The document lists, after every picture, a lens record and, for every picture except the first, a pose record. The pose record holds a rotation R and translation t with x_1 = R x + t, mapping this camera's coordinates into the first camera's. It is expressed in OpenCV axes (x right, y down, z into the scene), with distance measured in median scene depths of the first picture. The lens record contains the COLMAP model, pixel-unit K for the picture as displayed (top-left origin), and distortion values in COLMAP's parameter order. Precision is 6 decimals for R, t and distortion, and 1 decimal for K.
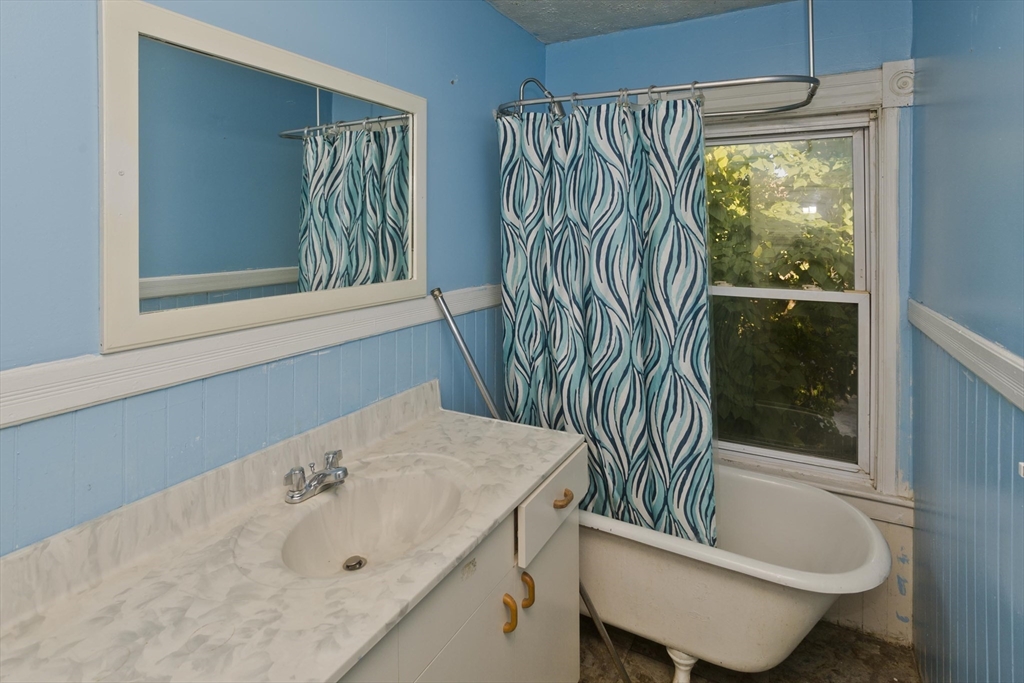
lens RADIAL K [[499.4, 0, 517.2], [0, 499.4, 337.2], [0, 0, 1]] dist [-0.065482, 0.034761]
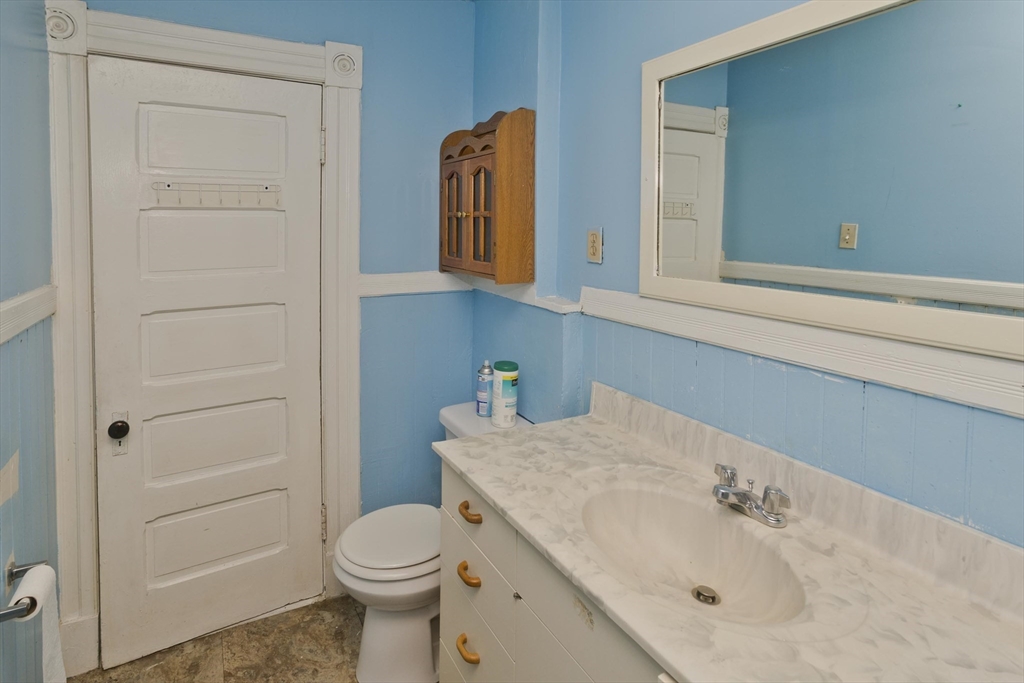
lens RADIAL K [[499.4, 0, 517.2], [0, 499.4, 337.2], [0, 0, 1]] dist [-0.065482, 0.034761]
pose [[-0.495790, 0.180674, -0.849441, 0.735092], [-0.190327, 0.931735, 0.309266, -0.261871], [0.847330, 0.315002, -0.427557, 1.381893]]
